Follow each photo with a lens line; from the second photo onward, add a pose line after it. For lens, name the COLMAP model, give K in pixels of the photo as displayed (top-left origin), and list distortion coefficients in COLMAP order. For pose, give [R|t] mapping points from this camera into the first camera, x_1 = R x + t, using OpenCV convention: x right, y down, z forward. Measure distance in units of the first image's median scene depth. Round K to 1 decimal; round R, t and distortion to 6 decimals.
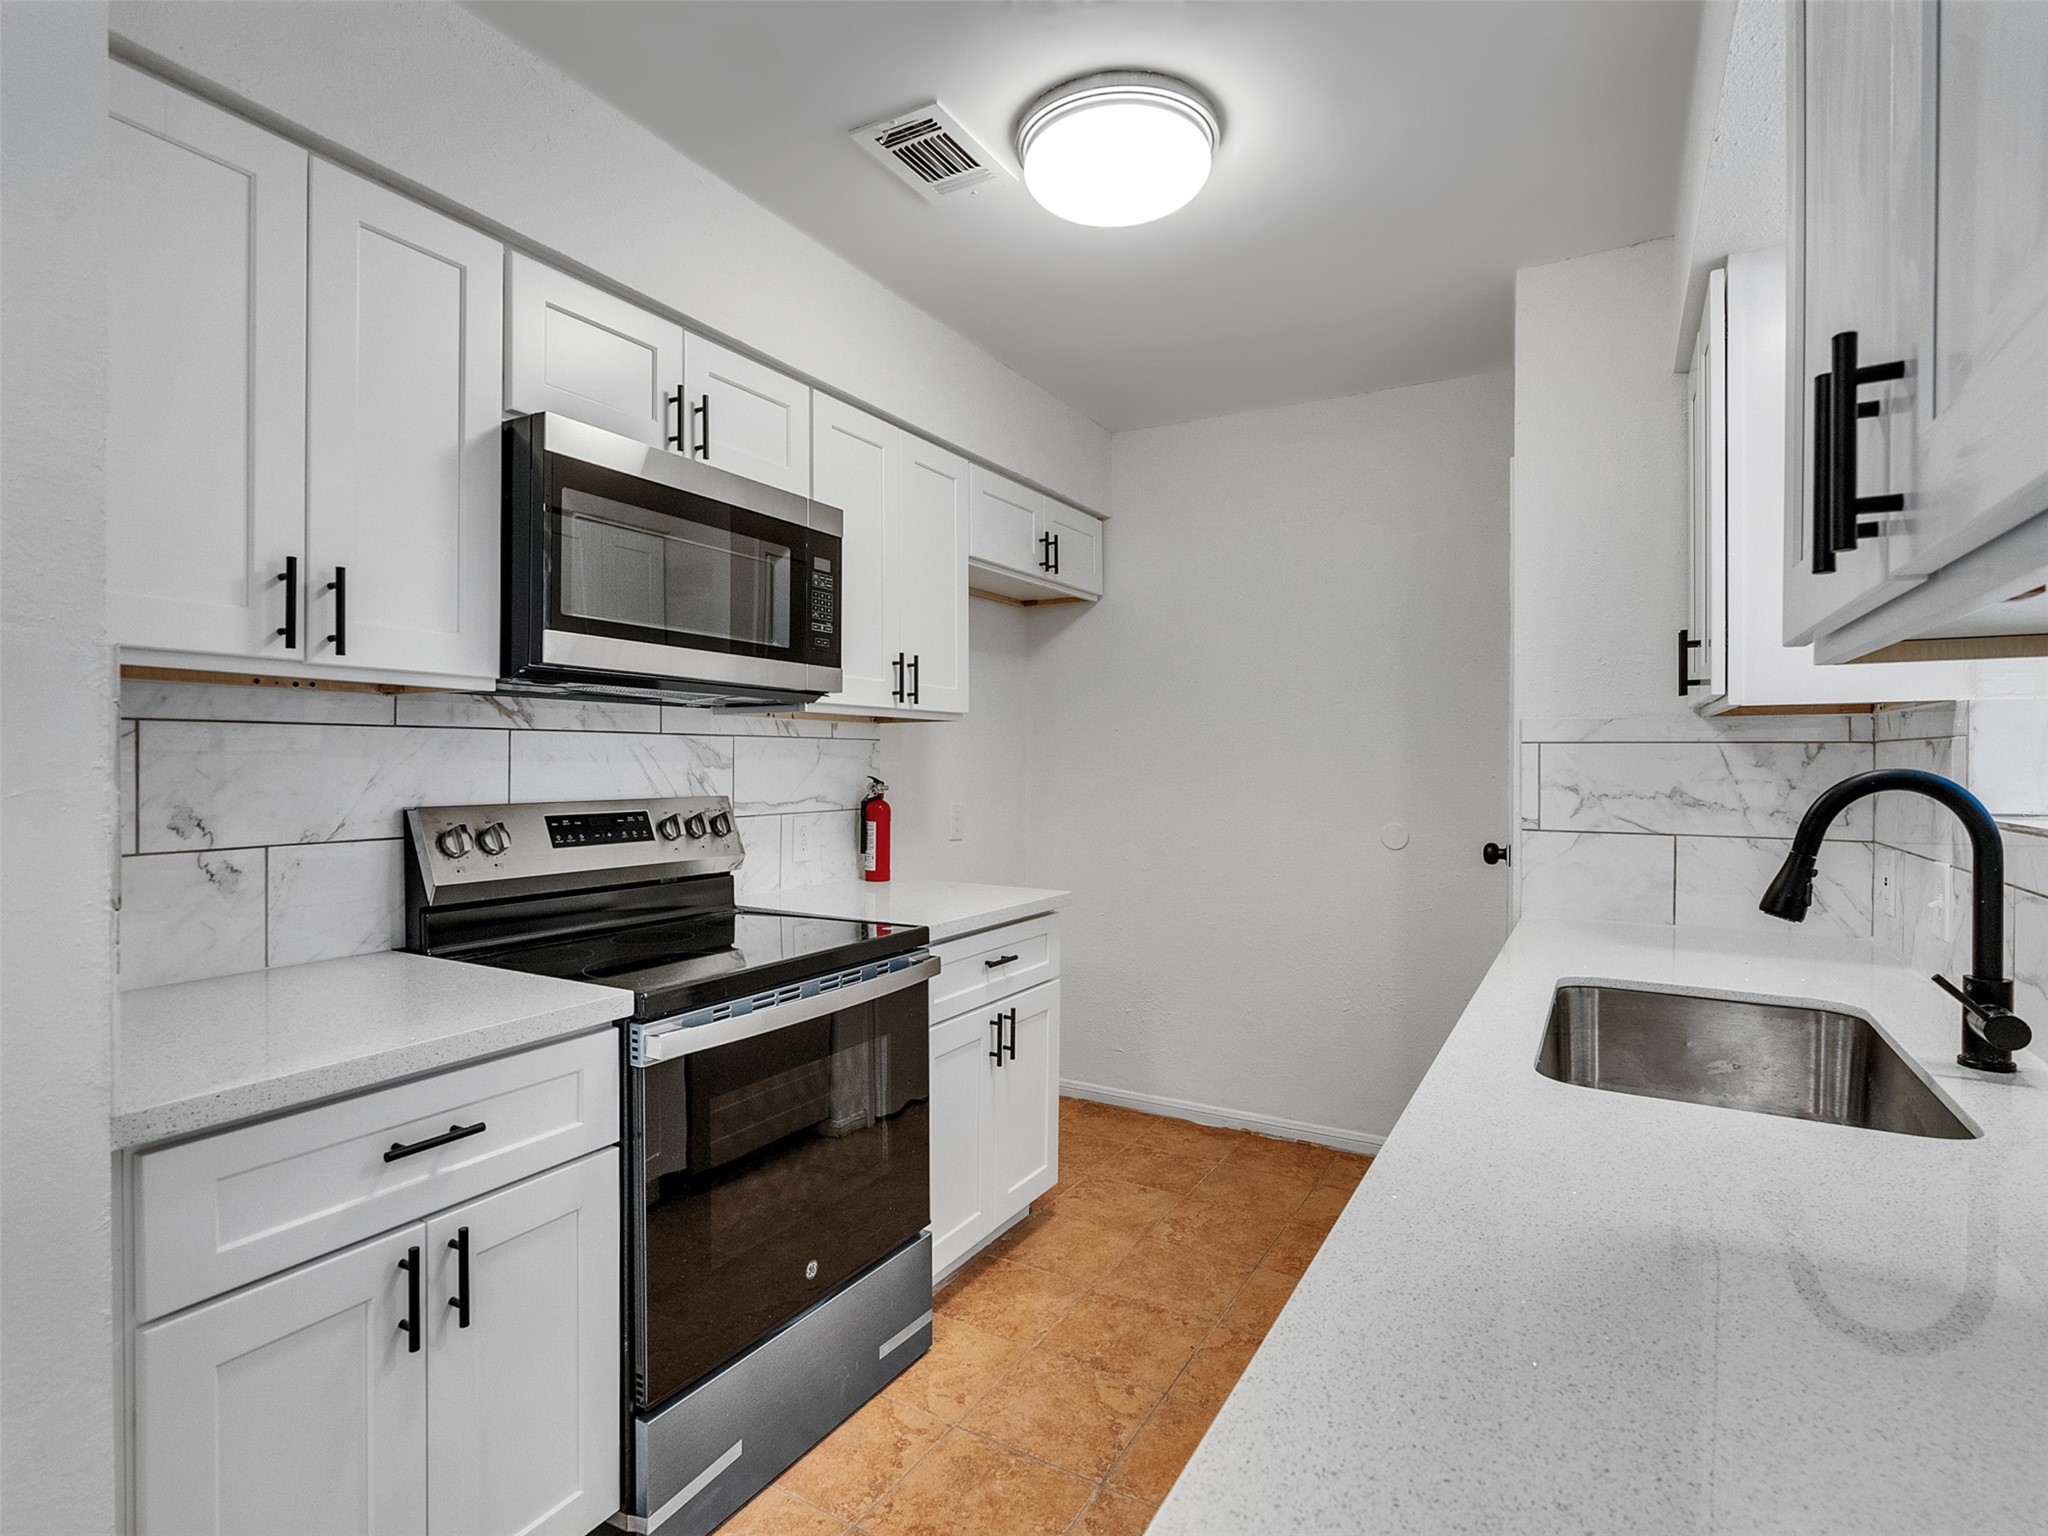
lens RADIAL K [[1043.5, 0, 1015.6], [0, 1043.5, 768.2], [0, 0, 1]] dist [-0.005027, 0.003233]
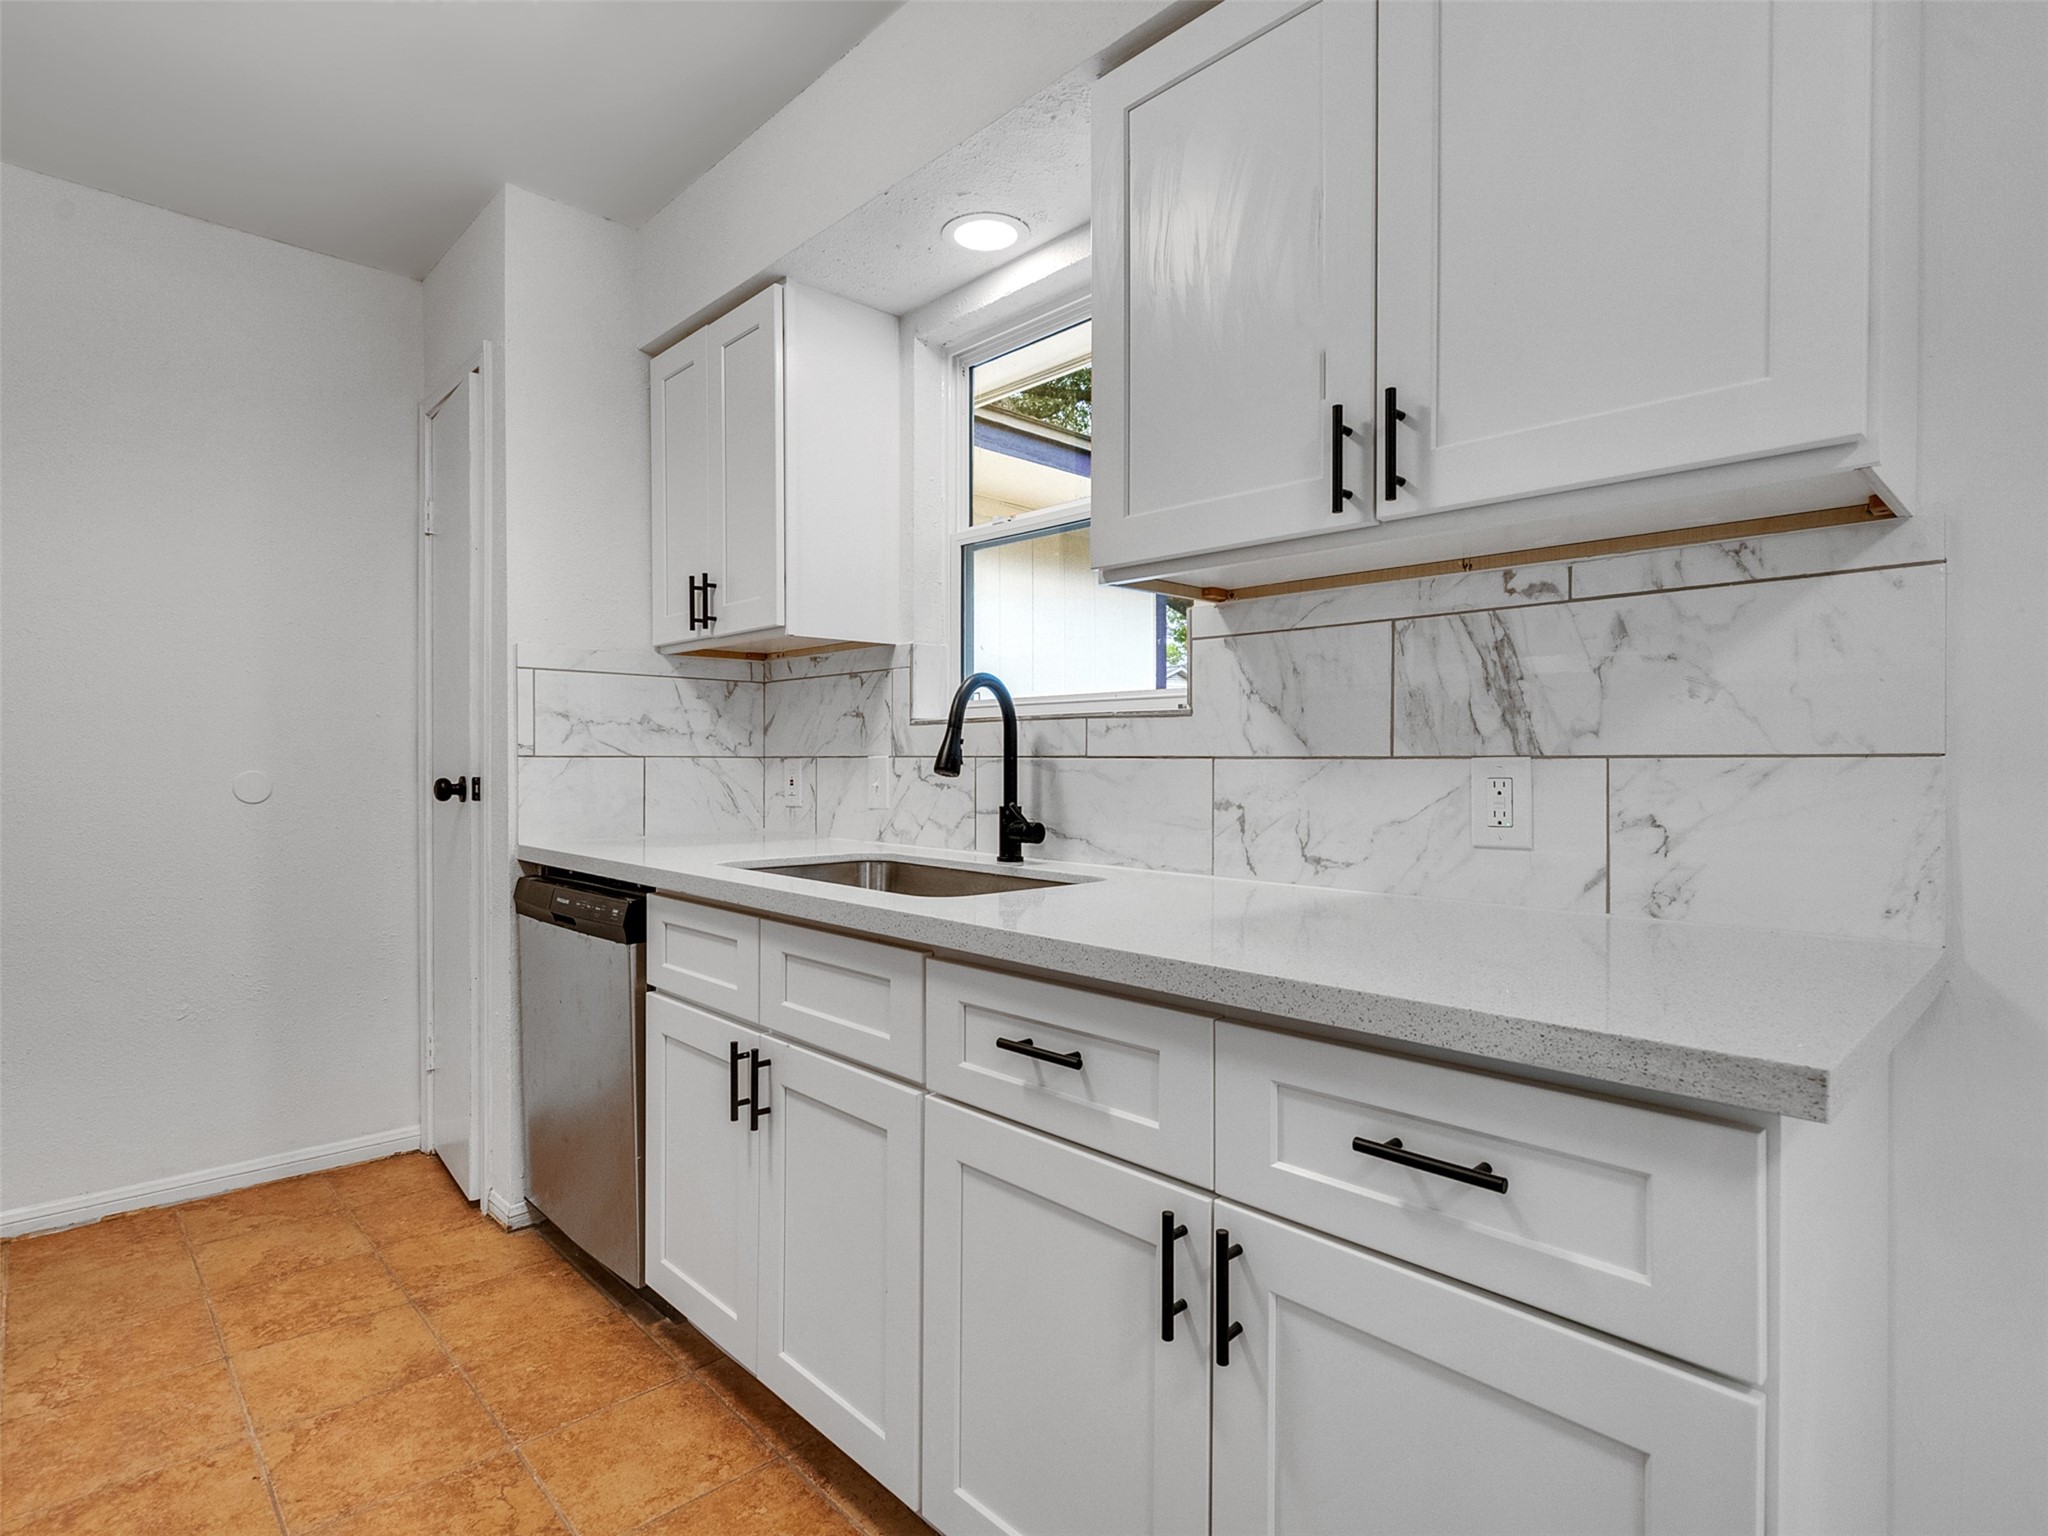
lens RADIAL K [[1043.5, 0, 1001.1], [0, 1043.5, 763.7], [0, 0, 1]] dist [-0.005027, 0.003233]
pose [[0.299959, -0.009957, 0.953900, -0.323530], [0.008706, 0.999932, 0.007699, 0.064139], [-0.953912, 0.005995, 0.300026, 0.279225]]
